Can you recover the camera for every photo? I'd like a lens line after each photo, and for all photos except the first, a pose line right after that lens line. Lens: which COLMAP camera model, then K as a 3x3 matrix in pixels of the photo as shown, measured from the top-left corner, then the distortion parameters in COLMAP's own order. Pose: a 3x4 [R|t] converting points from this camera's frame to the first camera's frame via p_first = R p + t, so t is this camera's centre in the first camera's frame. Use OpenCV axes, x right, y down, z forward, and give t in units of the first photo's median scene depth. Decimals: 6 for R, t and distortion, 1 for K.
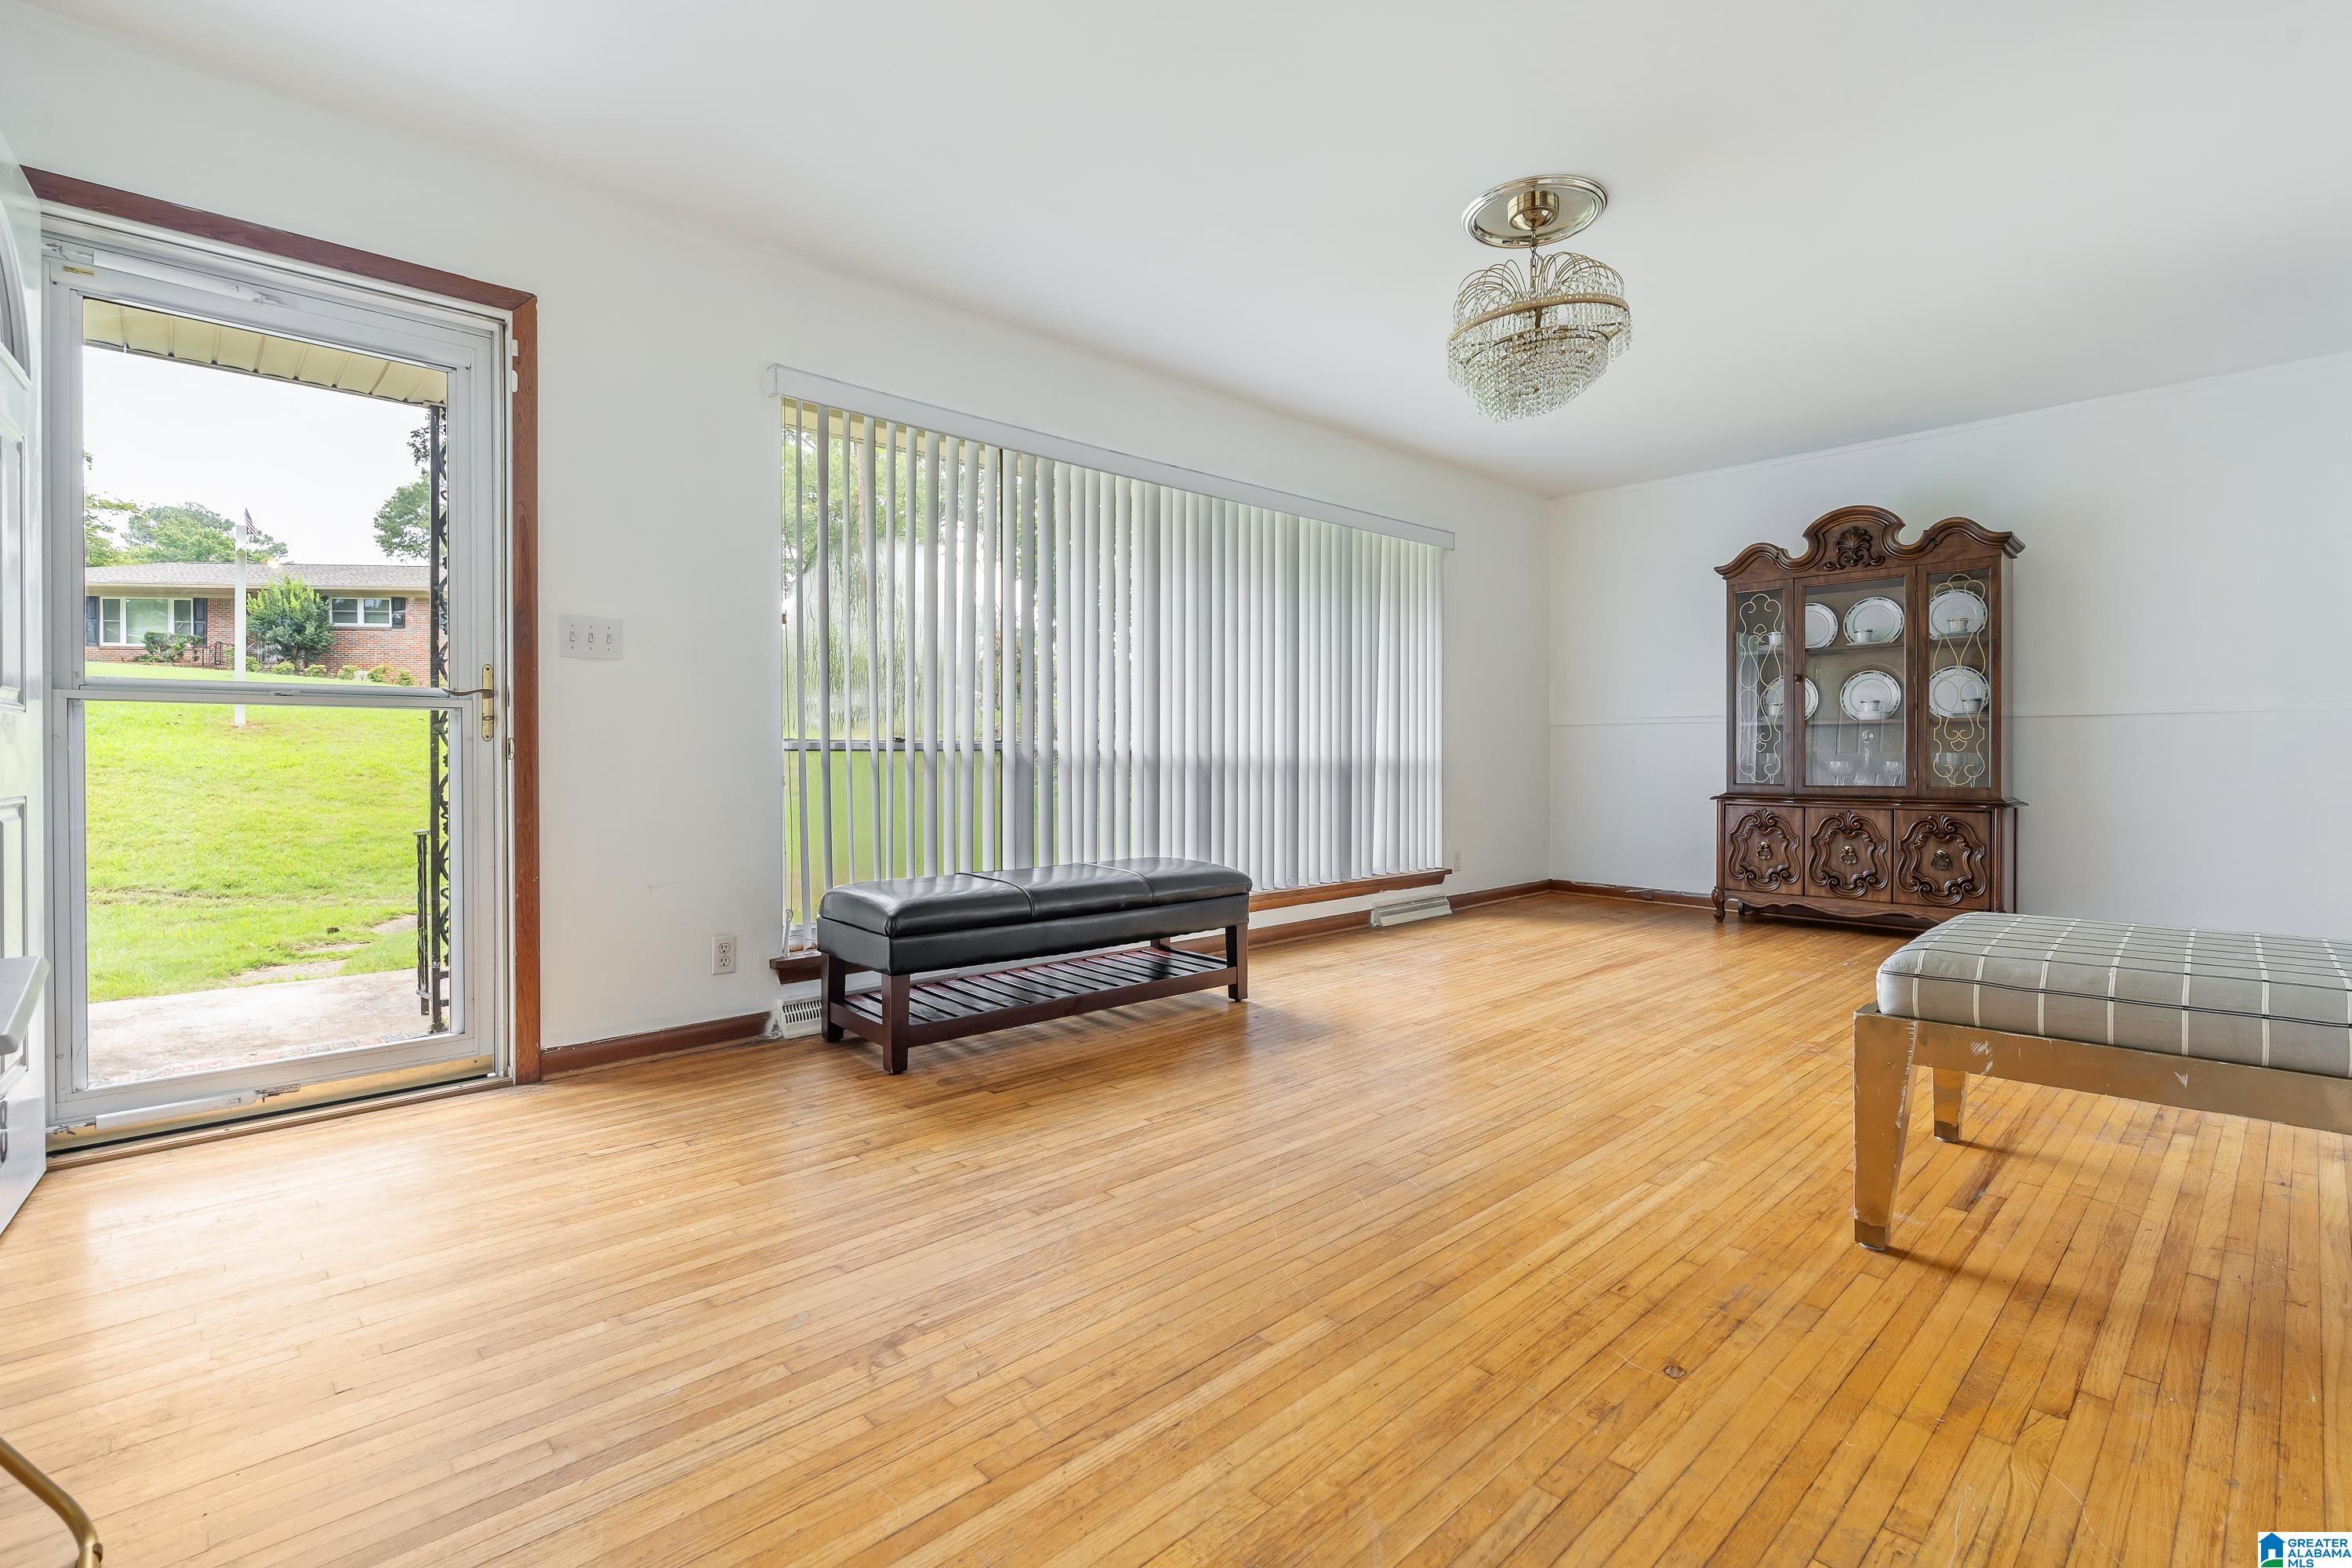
lens RADIAL K [[1085.5, 0, 1176.7], [0, 1085.5, 781.8], [0, 0, 1]] dist [-0.005181, 0.003022]
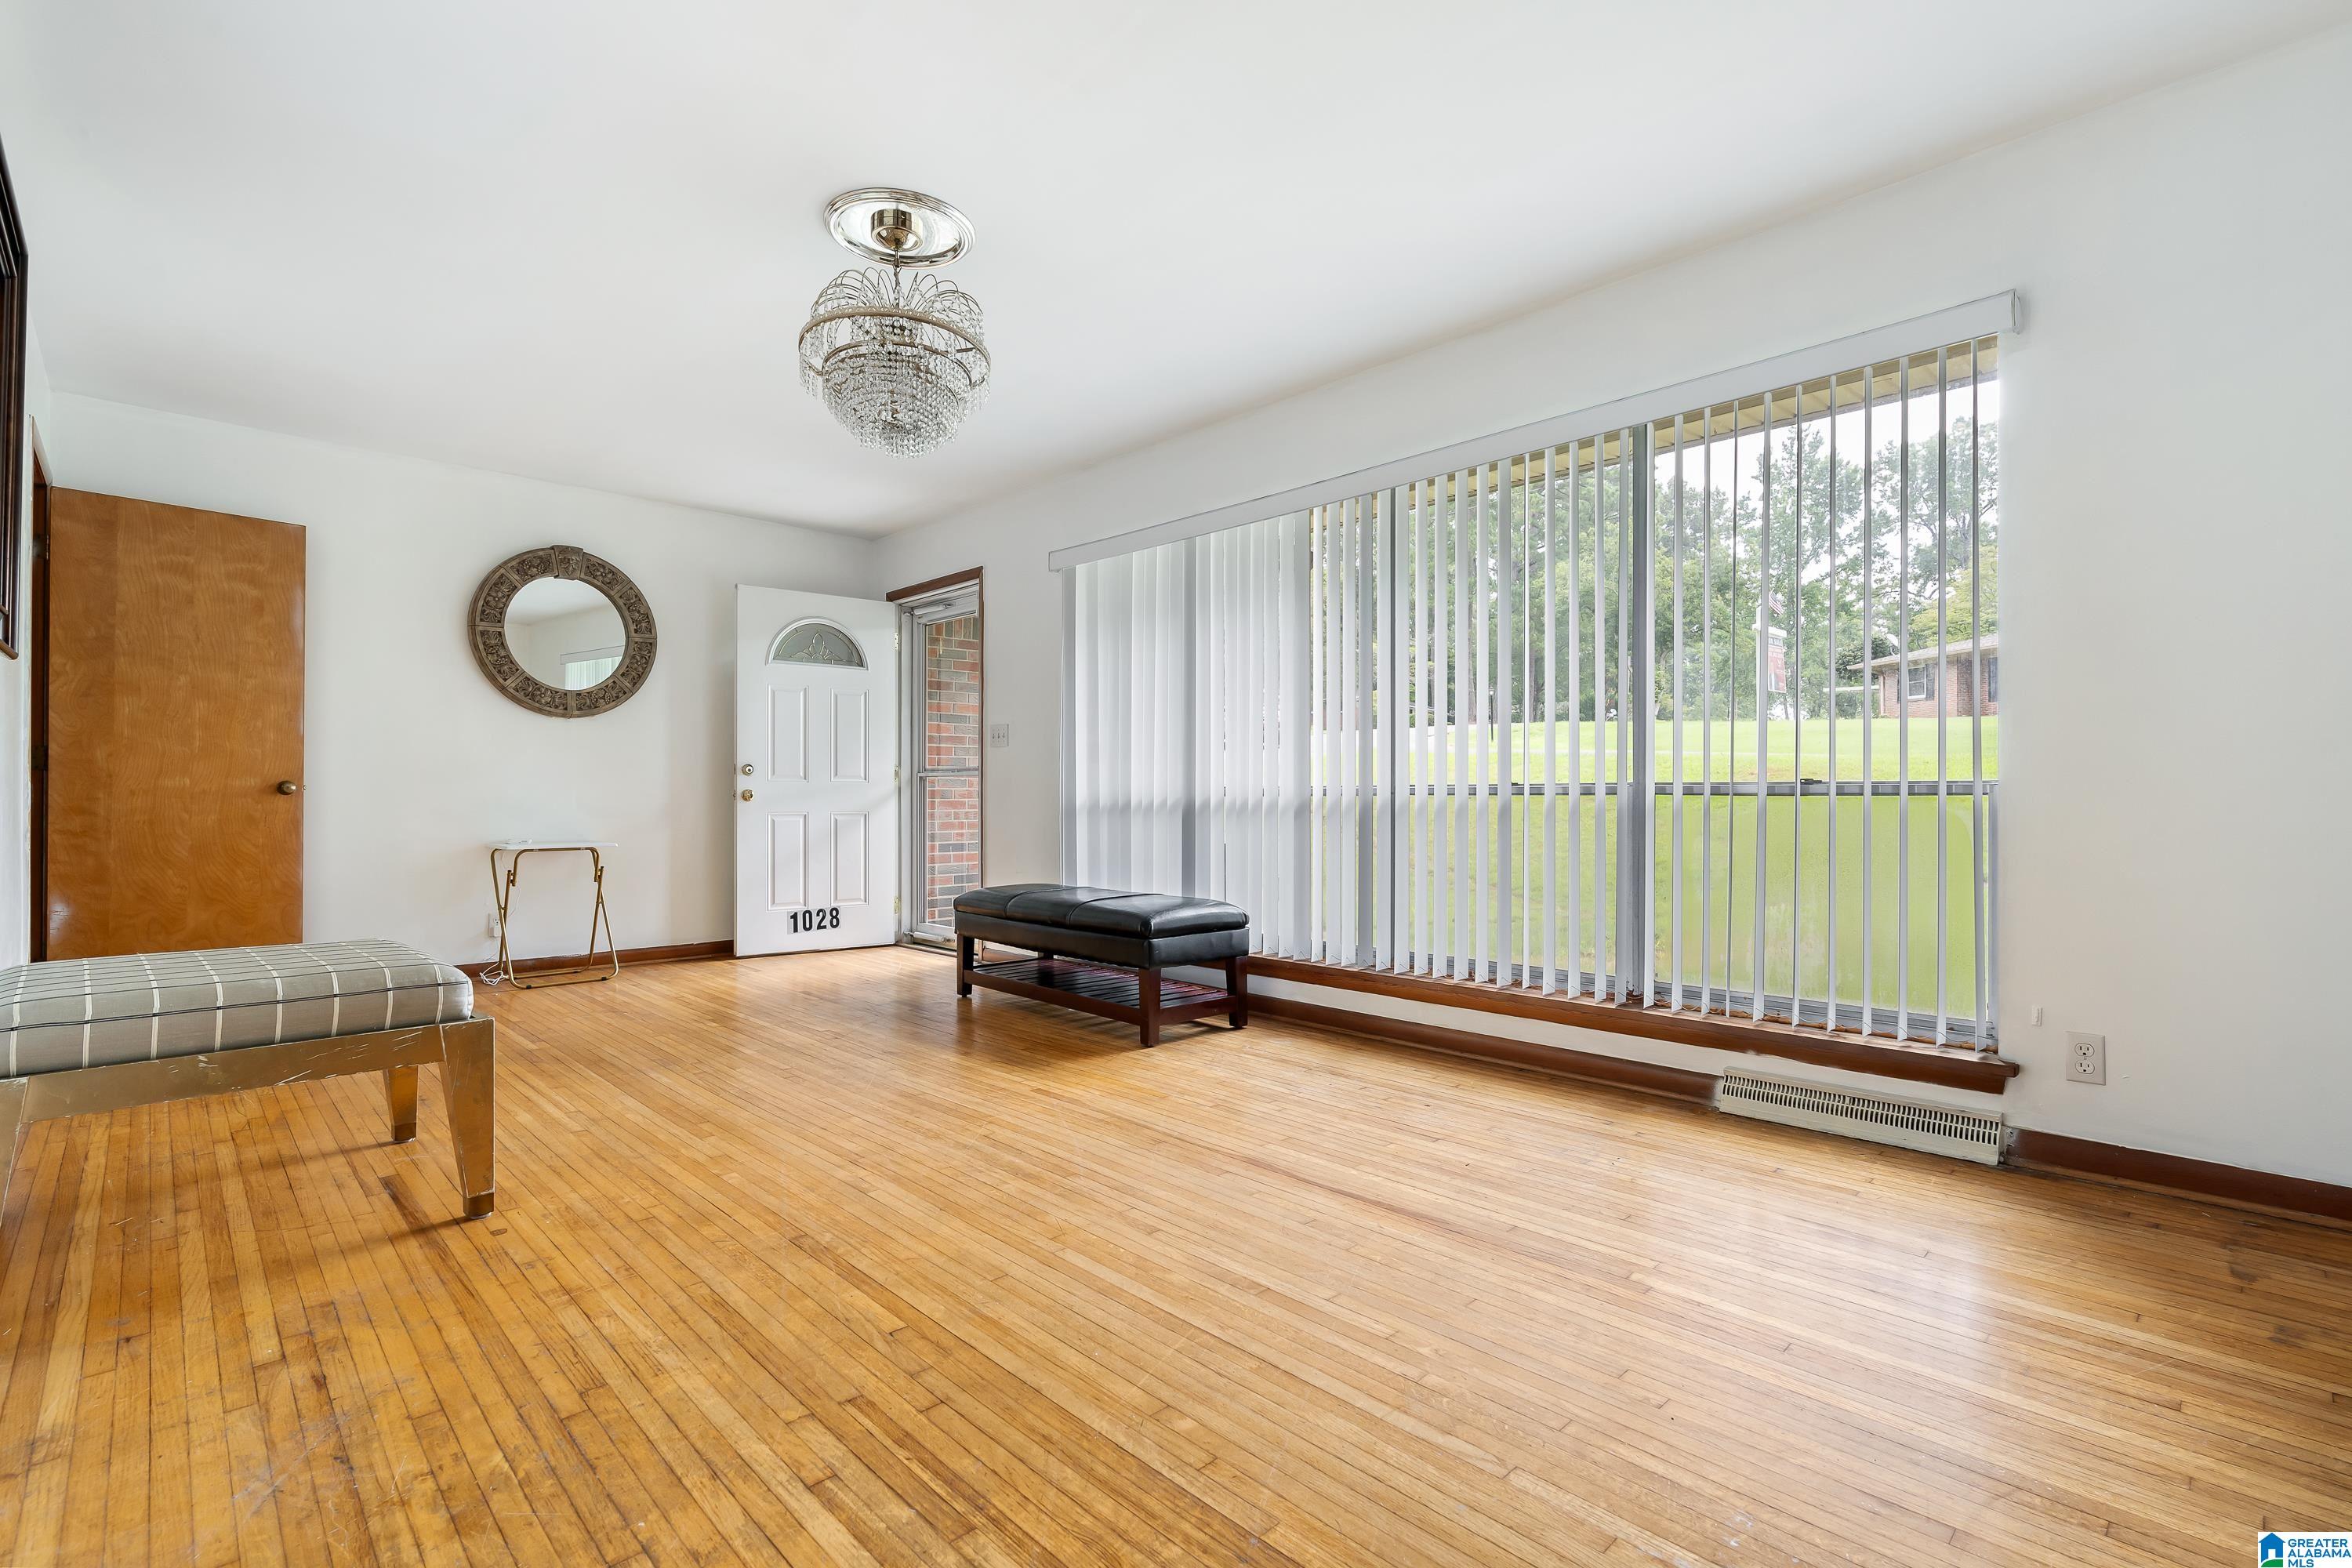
lens RADIAL K [[1085.5, 0, 1162.9], [0, 1085.5, 788.7], [0, 0, 1]] dist [-0.005181, 0.003022]
pose [[-0.009912, -0.005351, -0.999937, 1.703733], [-0.025091, 0.999672, -0.005101, -0.045320], [0.999636, 0.025039, -0.010043, 1.653477]]
